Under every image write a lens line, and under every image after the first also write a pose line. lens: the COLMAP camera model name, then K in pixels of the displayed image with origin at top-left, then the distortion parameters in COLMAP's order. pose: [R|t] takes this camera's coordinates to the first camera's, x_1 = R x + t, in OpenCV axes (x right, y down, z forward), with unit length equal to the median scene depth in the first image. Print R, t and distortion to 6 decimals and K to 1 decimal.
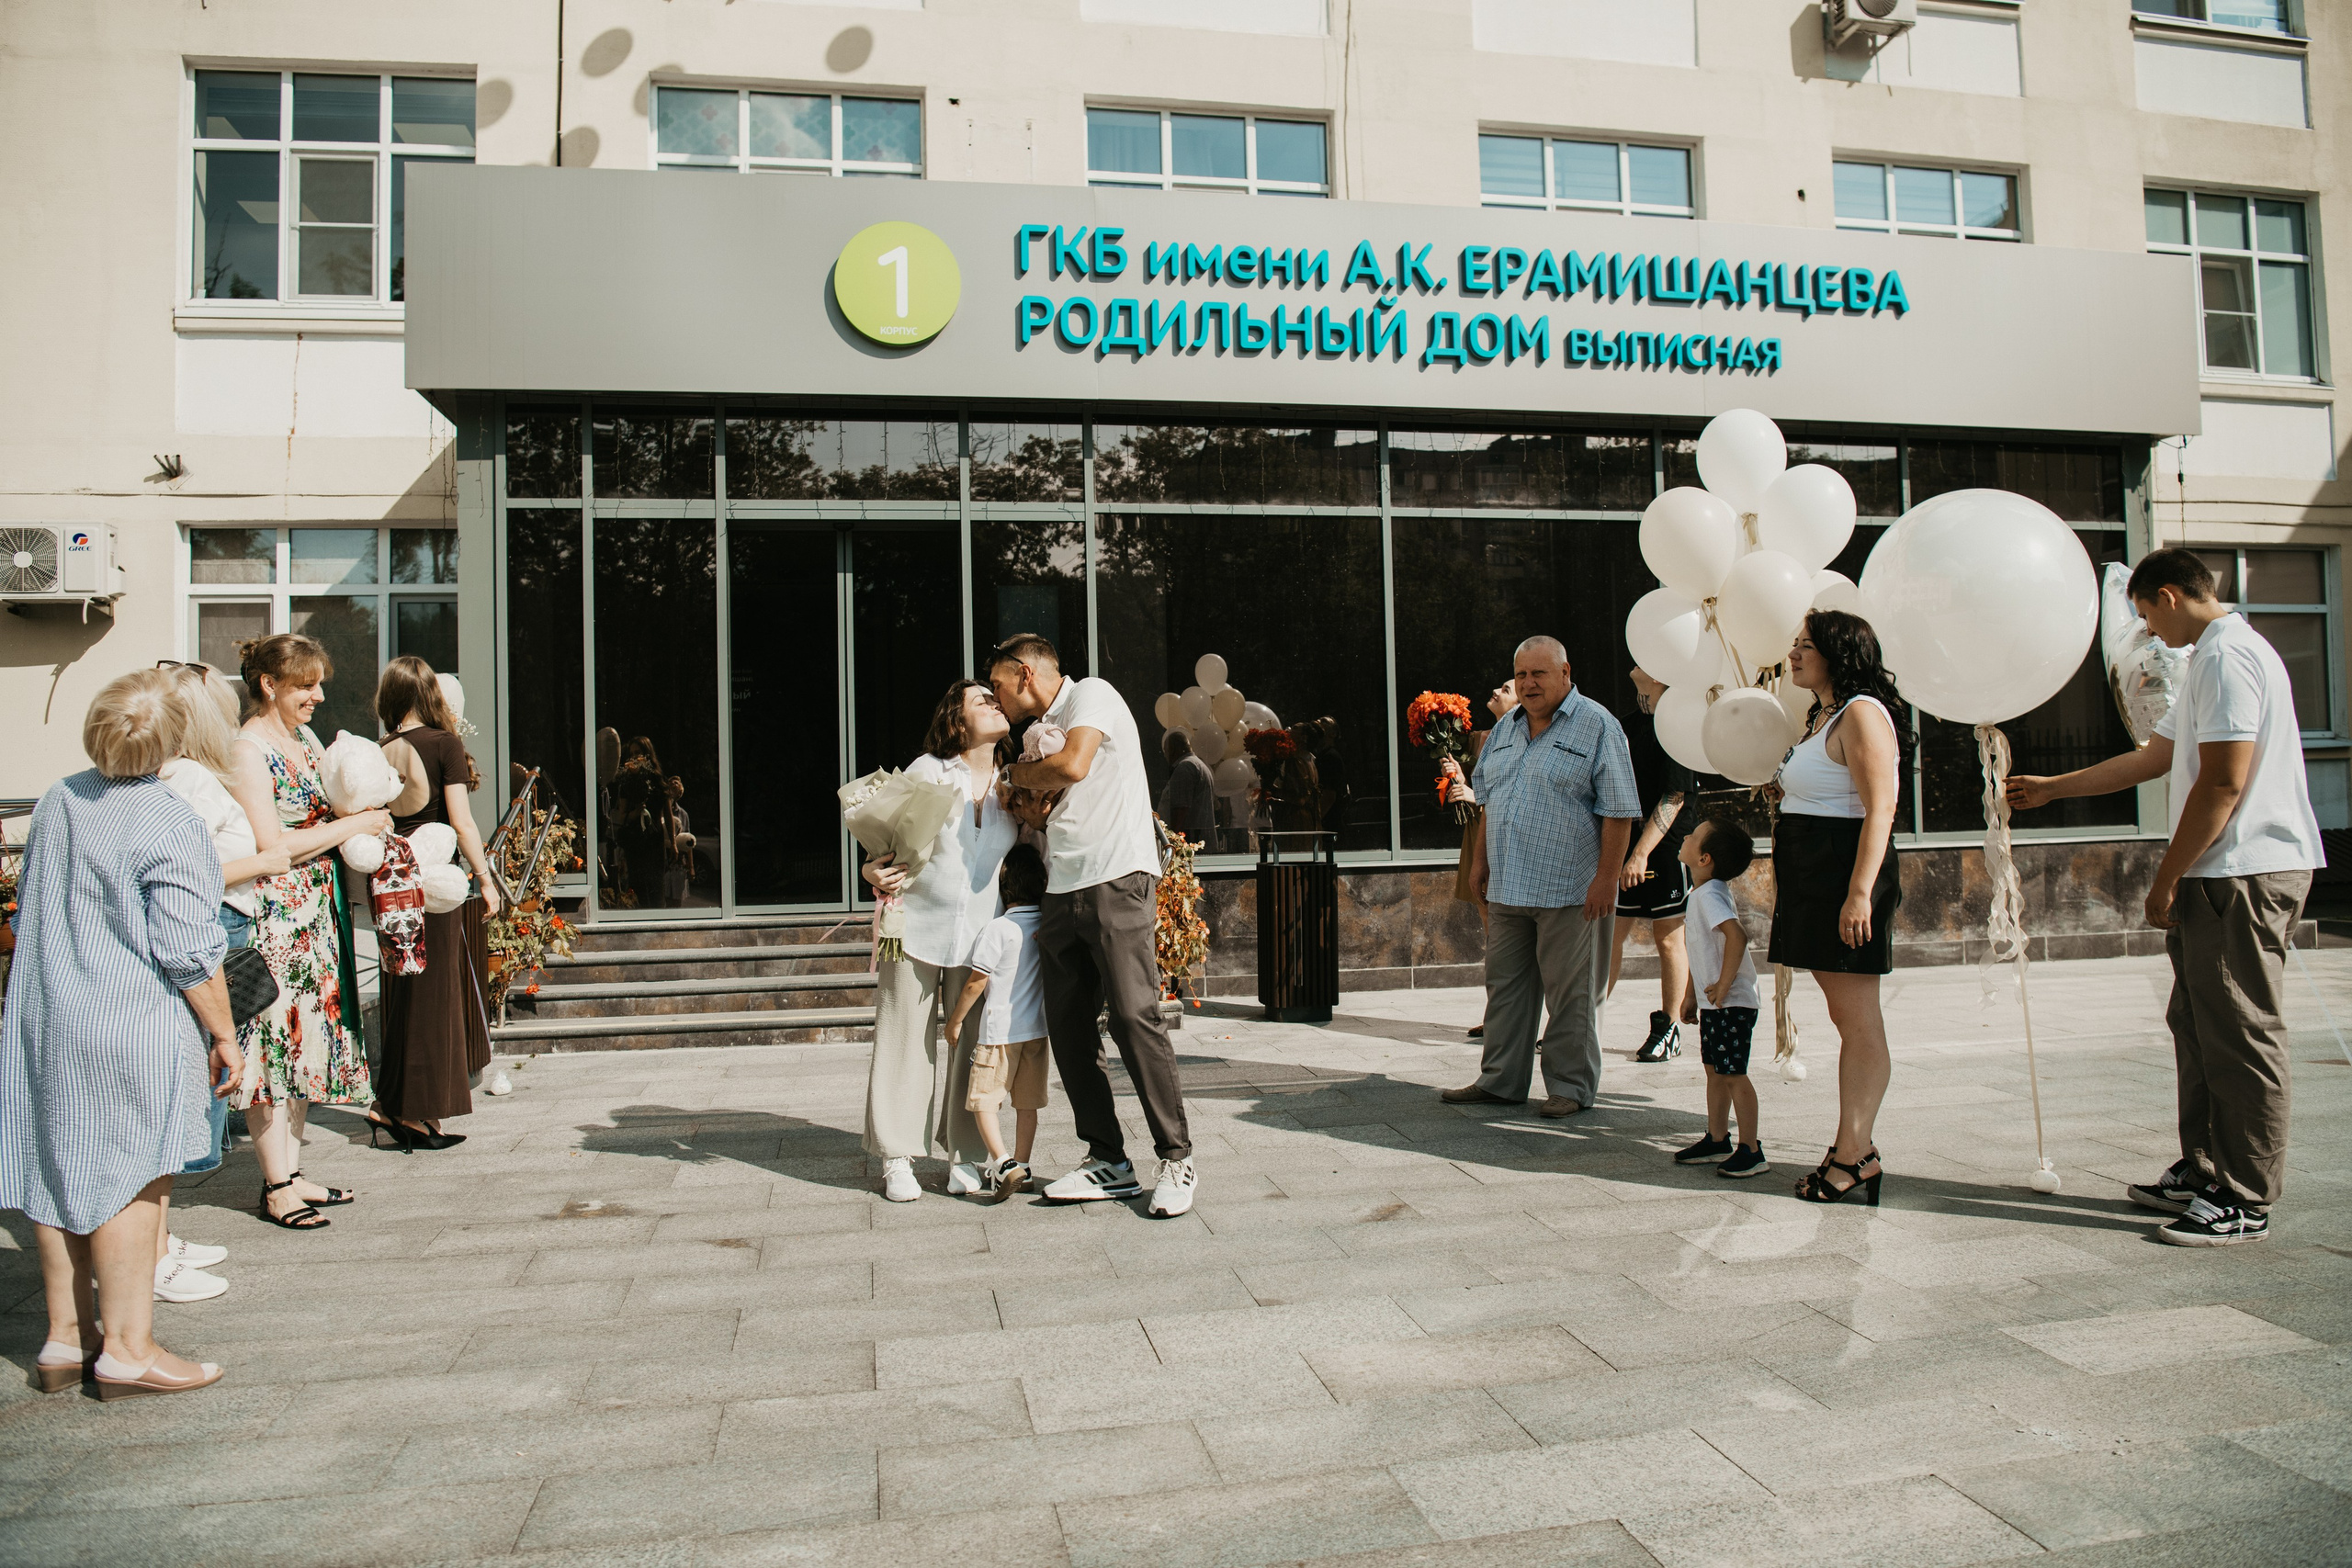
lens RADIAL K [[1760.2, 0, 1200.8], [0, 1760.2, 775.0], [0, 0, 1]] dist [-0.059368, 0.012548]
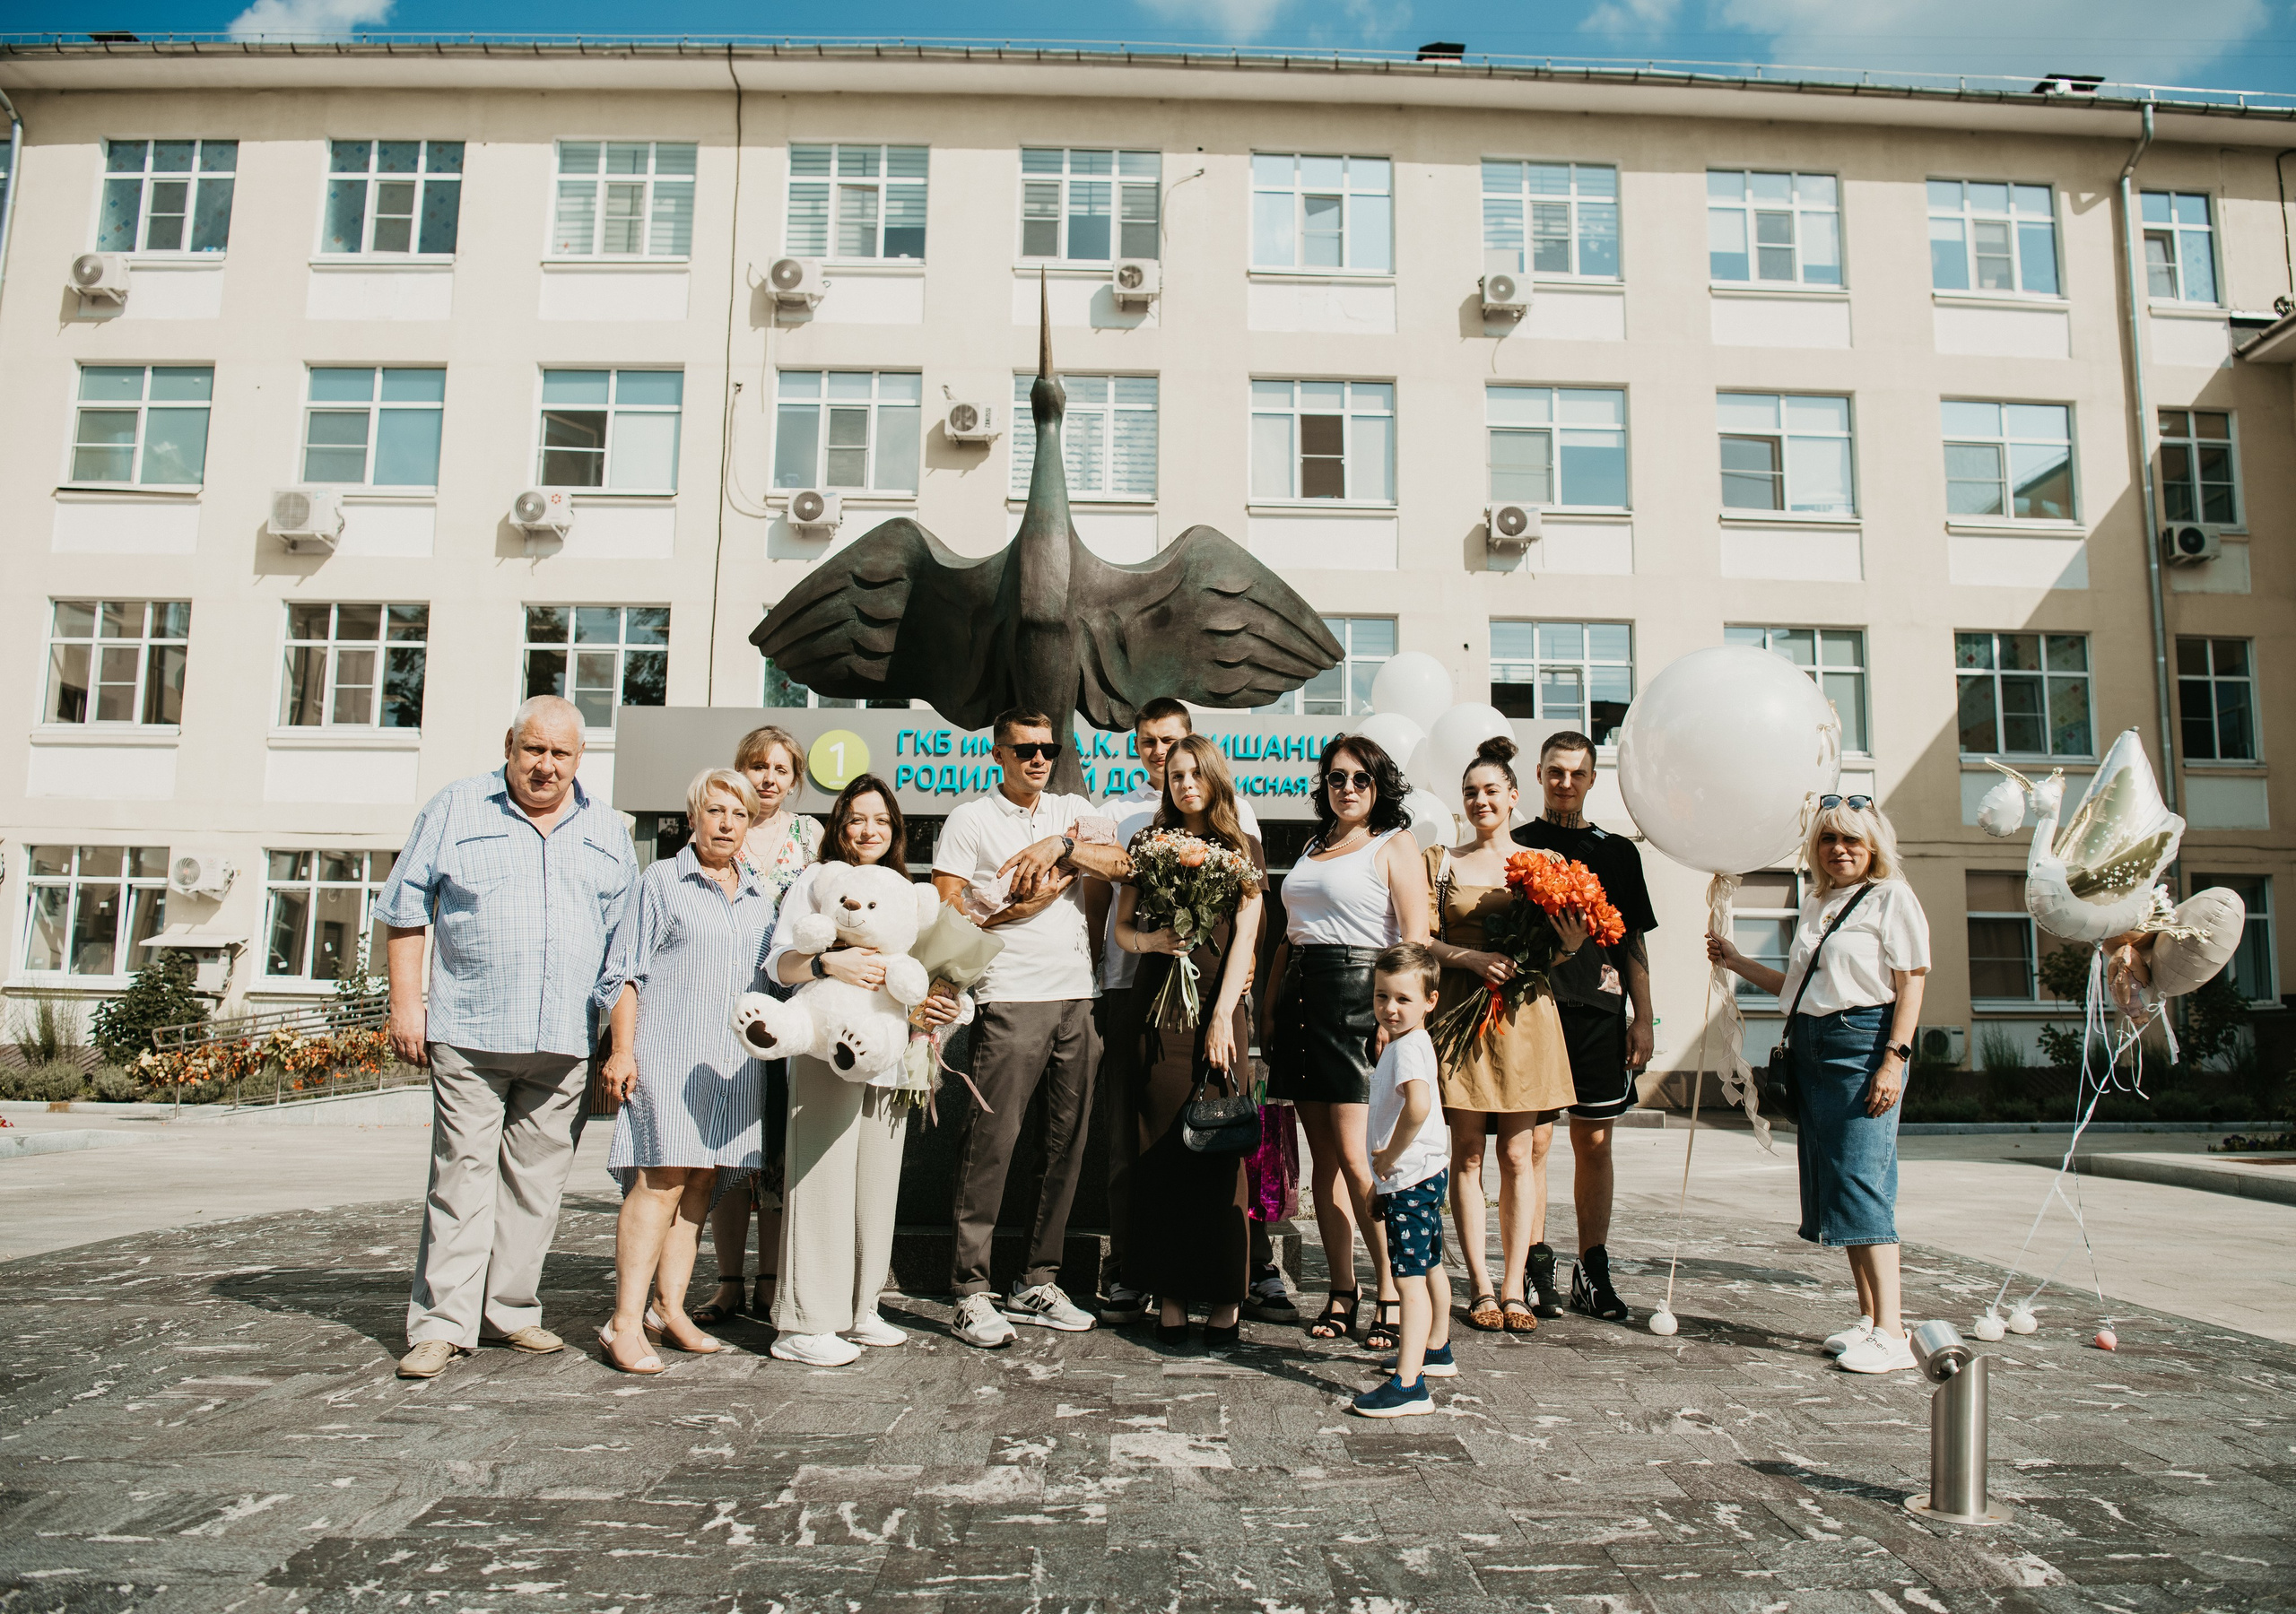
lens RADIAL K [[2027.0, 0, 1172.6], [0, 2027.0, 797.0], [0, 0, 1]] dist [-0.013373, -0.012963]
pose [[0.979981, 0.012292, -0.198711, 0.620952], [-0.033019, 0.994304, -0.101335, -0.005749], [0.196334, 0.105868, 0.974805, -1.132107]]
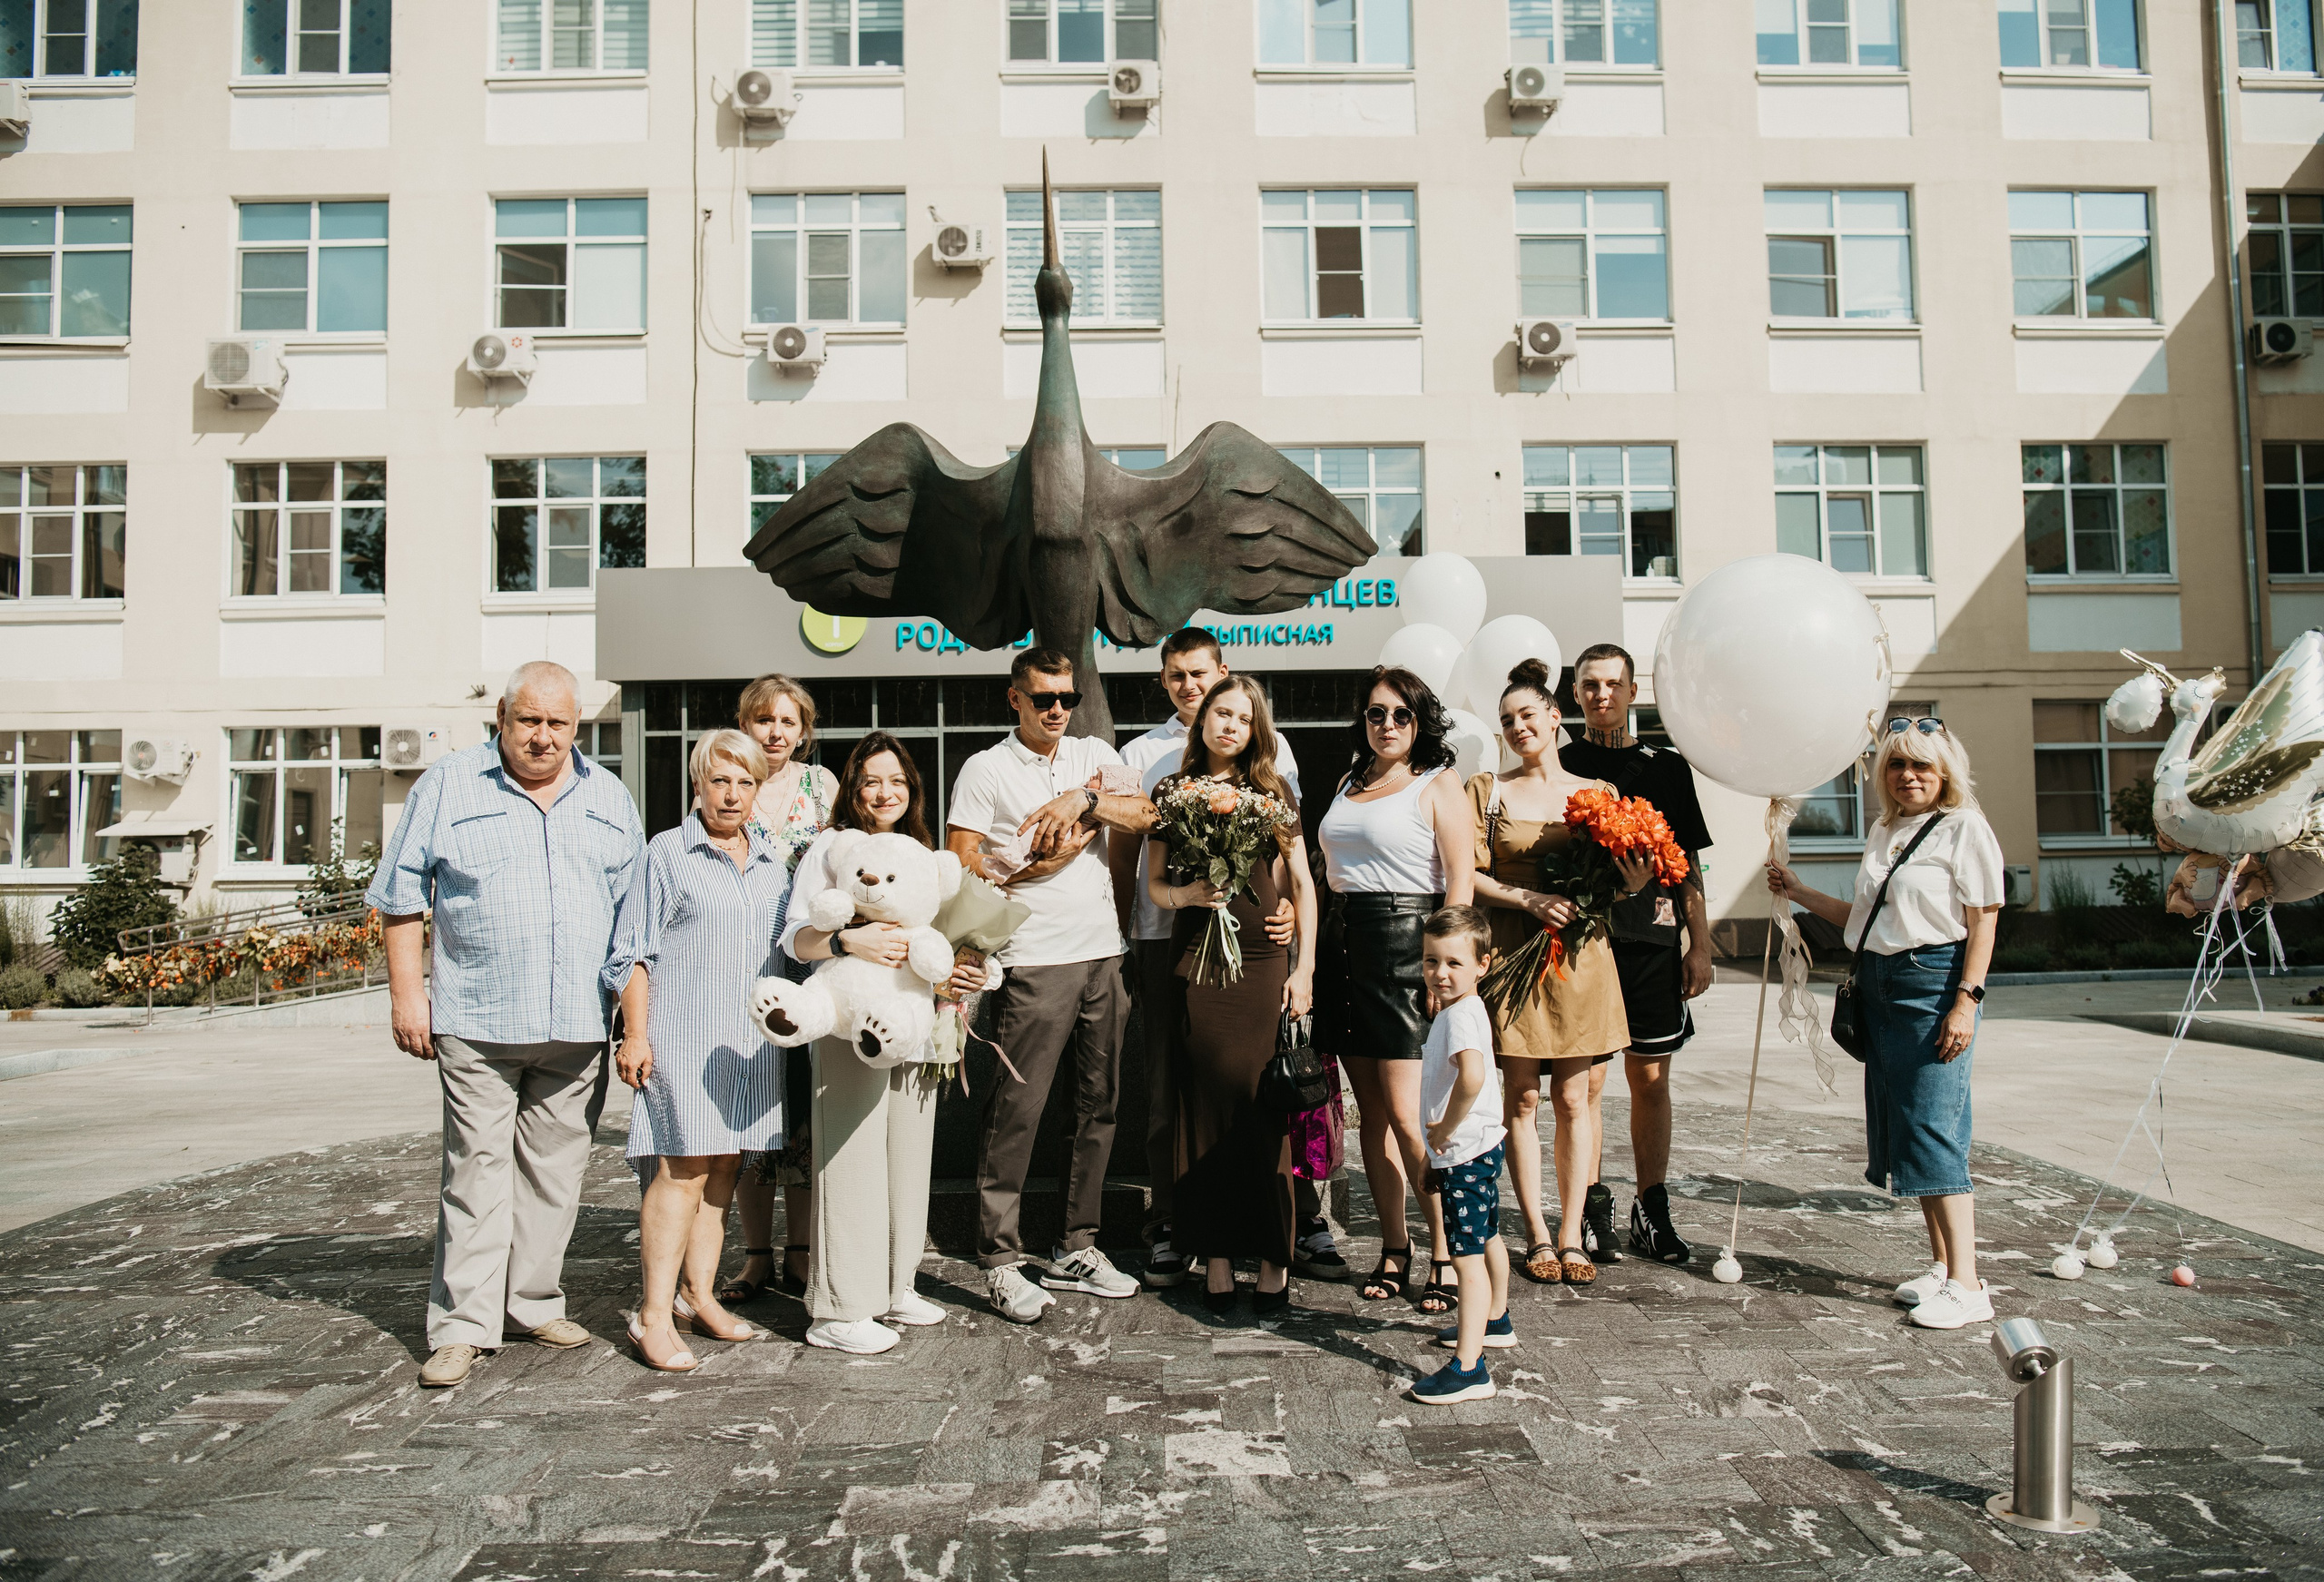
lens RADIAL K [[2147.5, 0, 1194.4], [0, 2147.5, 786.3], [0, 0, 1]] dist [0.000215, 0.041511]
pose [[0.980744, -0.000561, -0.195295, 0.617396], [-0.004240, 0.999699, -0.024166, -0.034886], [0.195250, 0.024528, 0.980447, -1.137615]]
